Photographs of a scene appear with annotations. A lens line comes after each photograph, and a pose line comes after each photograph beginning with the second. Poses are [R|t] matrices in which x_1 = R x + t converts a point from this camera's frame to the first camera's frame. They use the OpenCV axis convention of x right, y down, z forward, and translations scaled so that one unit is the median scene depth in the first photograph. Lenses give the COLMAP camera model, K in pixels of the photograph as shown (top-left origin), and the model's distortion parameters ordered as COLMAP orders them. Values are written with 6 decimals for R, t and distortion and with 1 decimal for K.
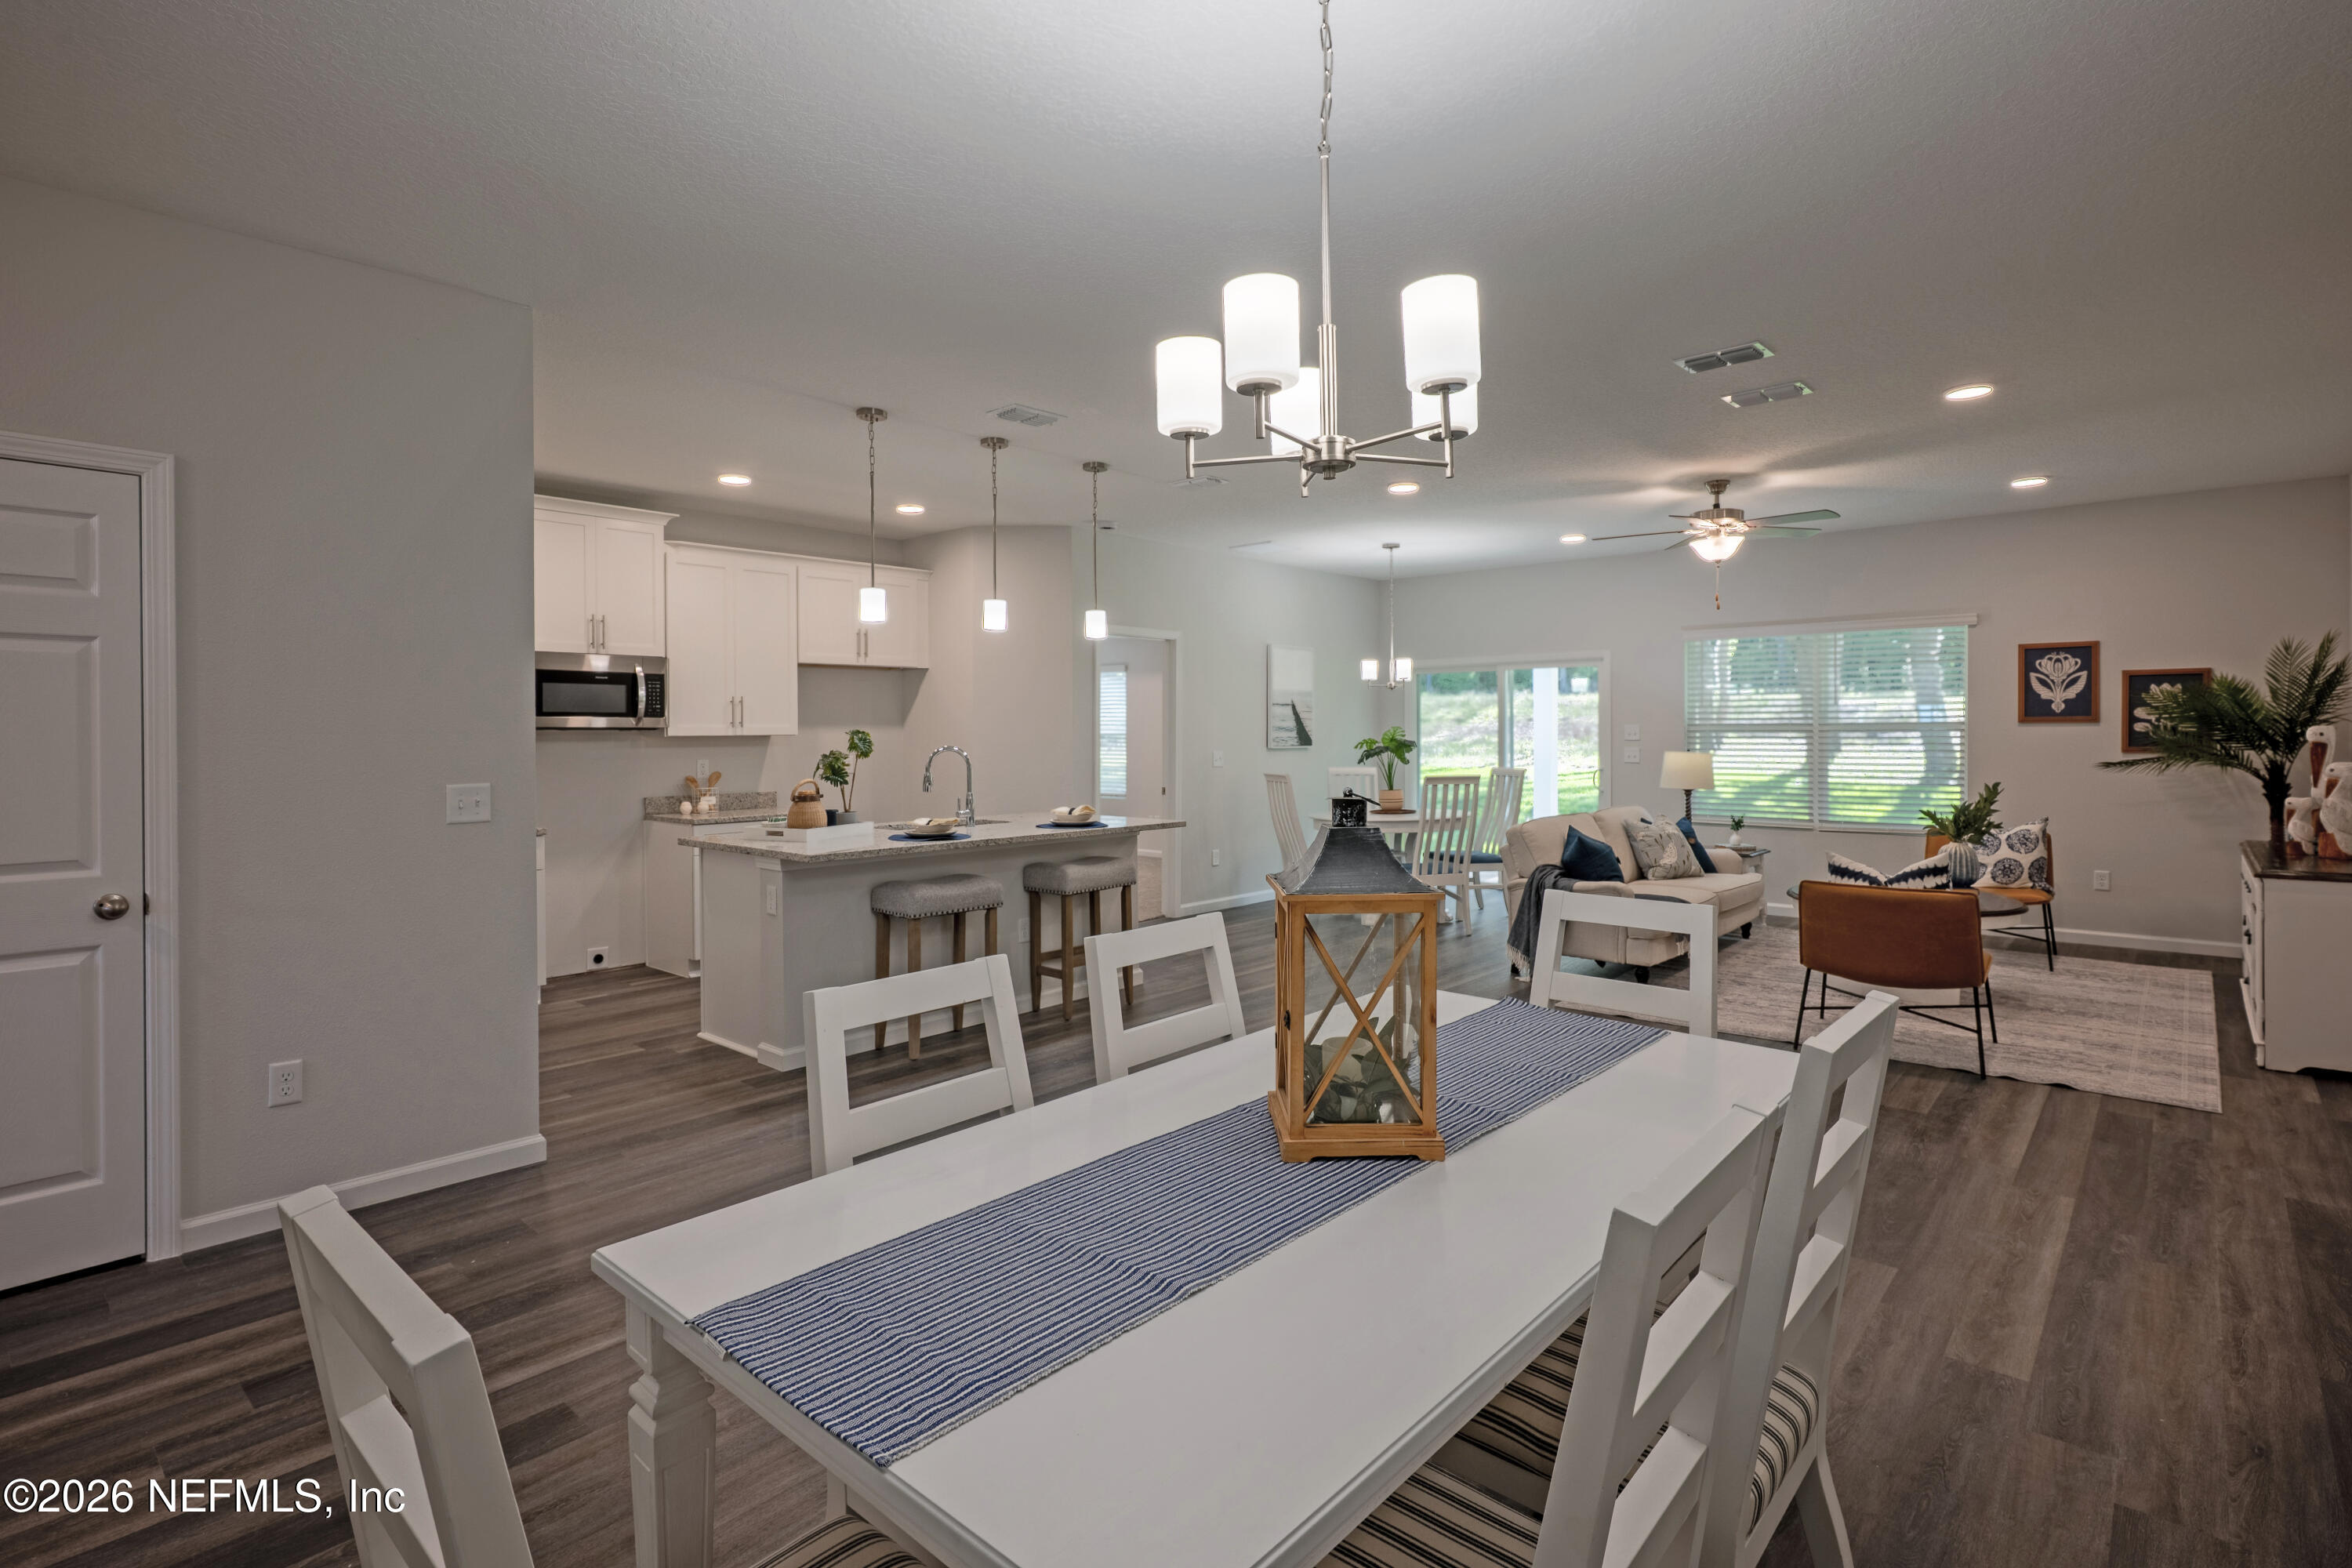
lens RADIAL K [[1137.9, 0, 1207.7], [0, 1137.9, 738.0], [0, 0, 1]] dist [0.001539, 0.000886]
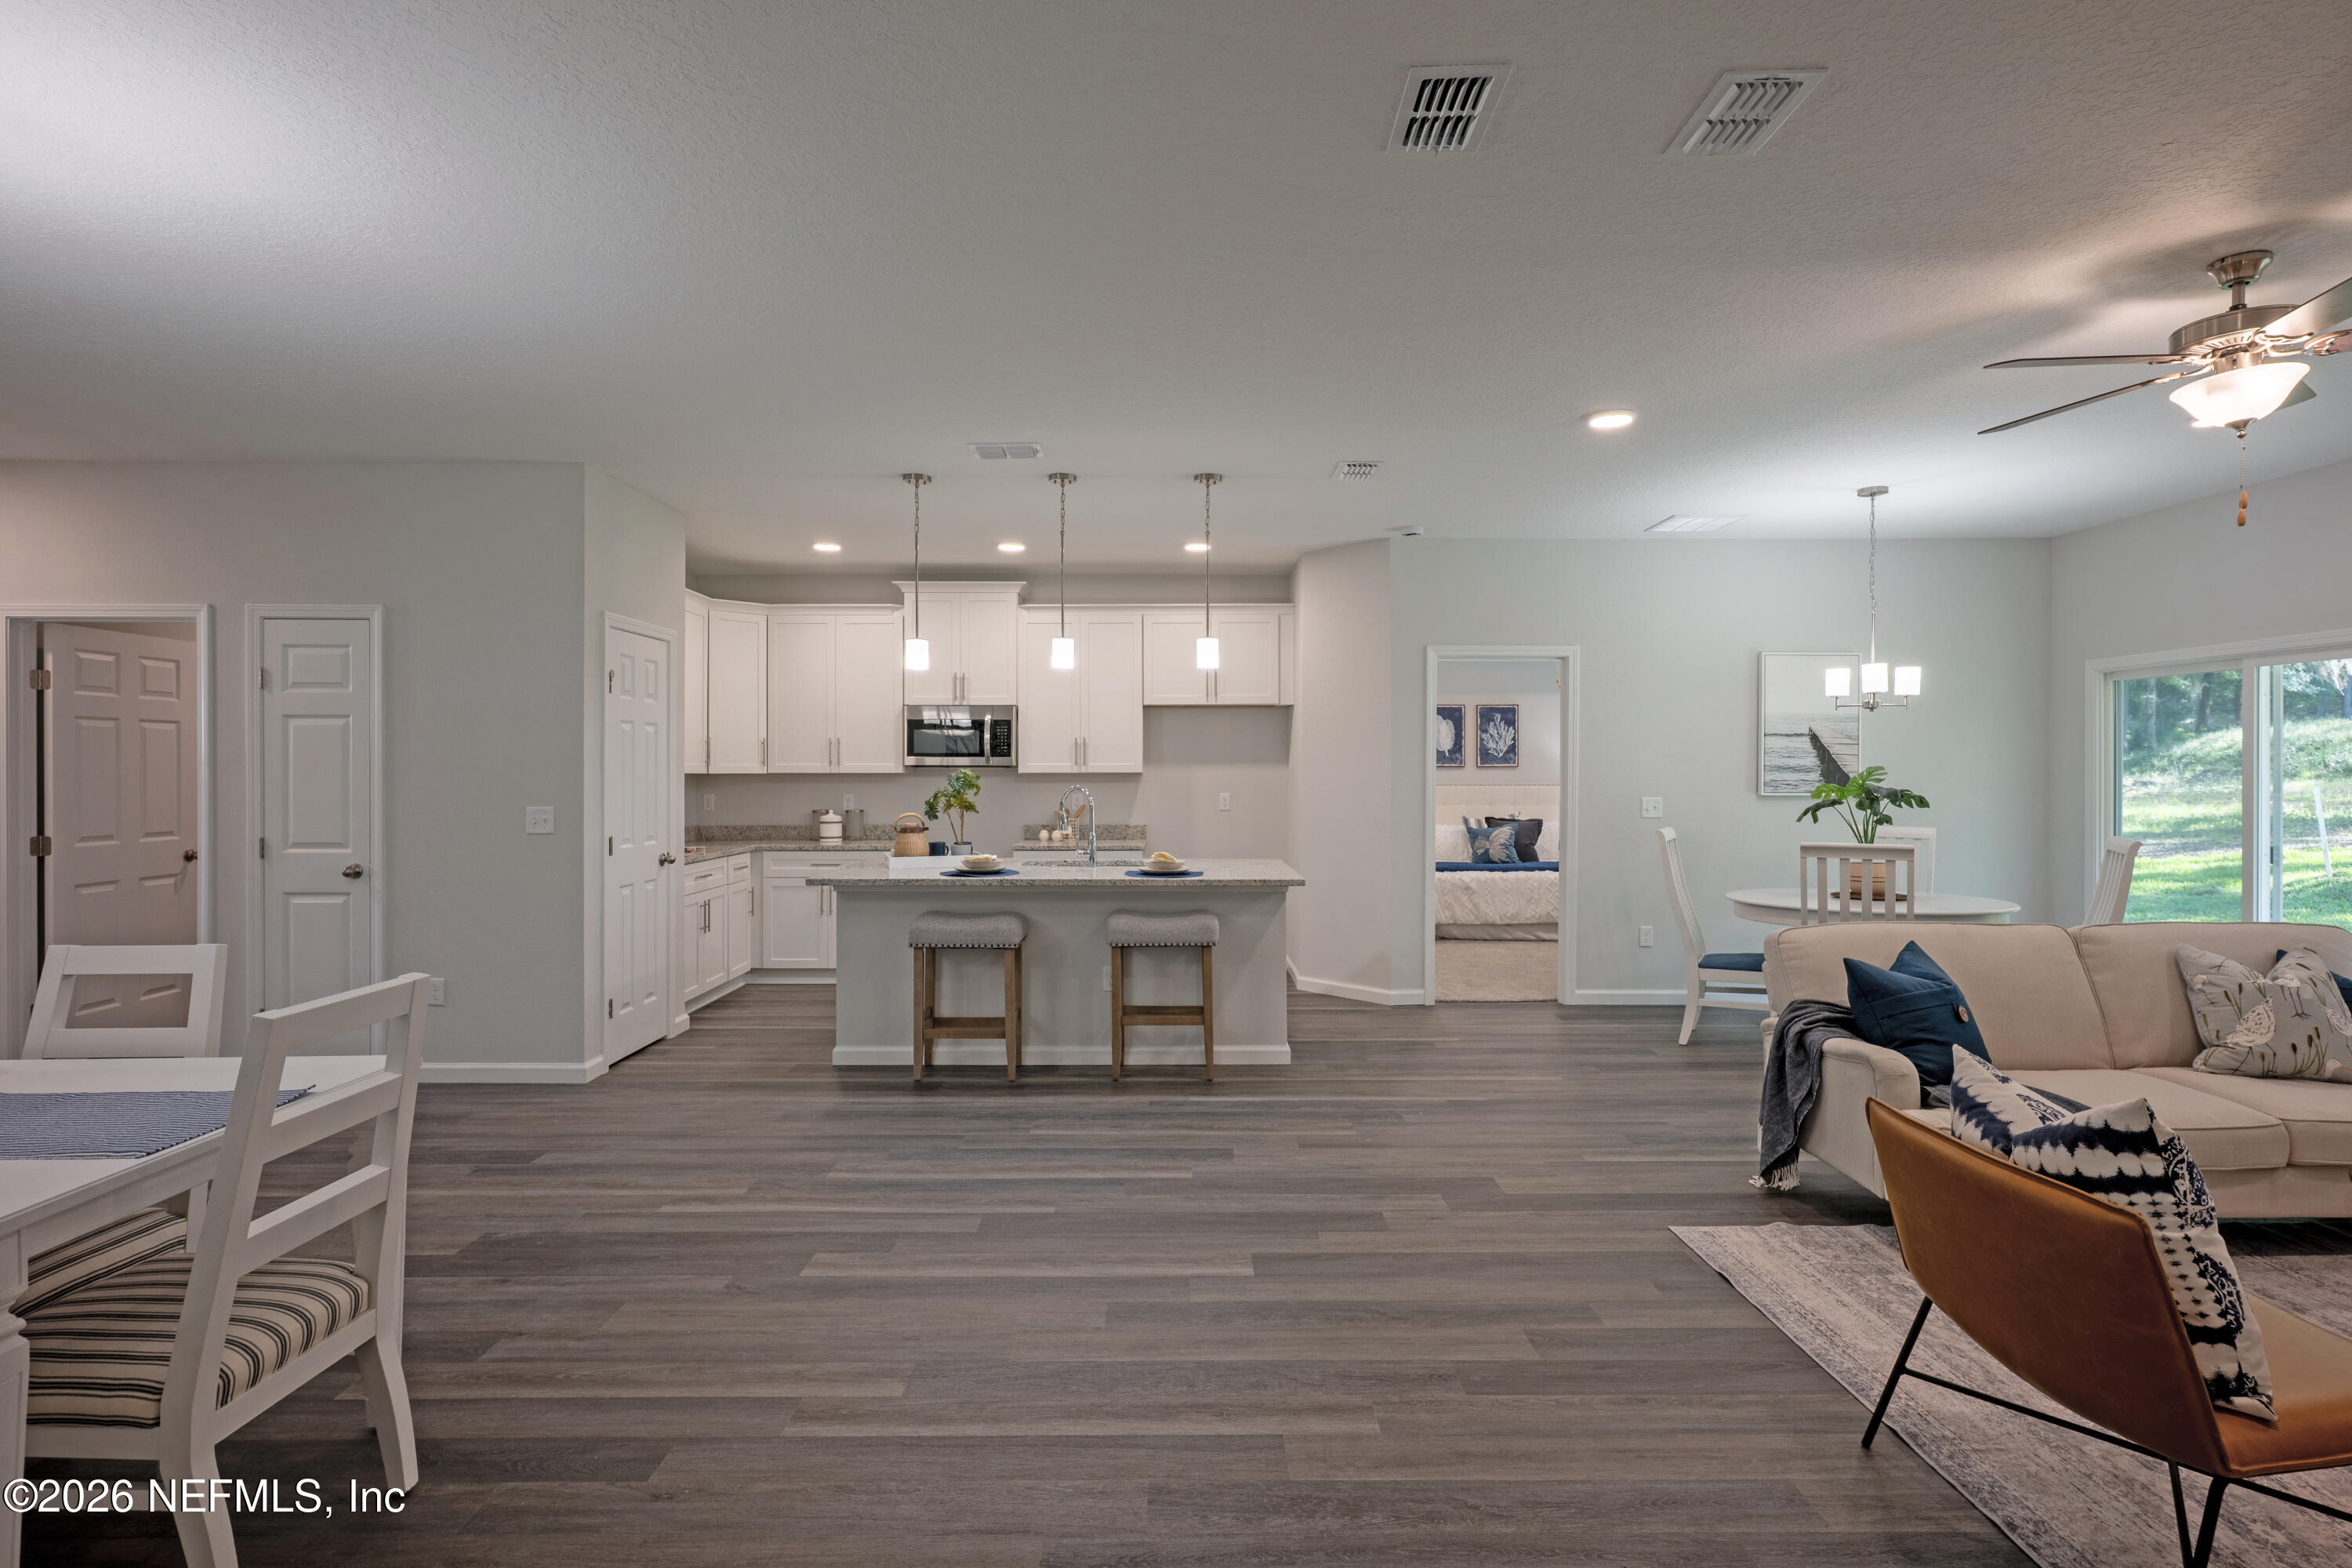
lens RADIAL K [[1137.9, 0, 1180.6], [0, 1137.9, 773.6], [0, 0, 1]] dist [0.001539, 0.000886]
pose [[0.662849, 0.008336, -0.748707, 0.519530], [-0.007678, 0.999961, 0.004336, -0.007354], [0.748714, 0.002874, 0.662887, 0.354858]]
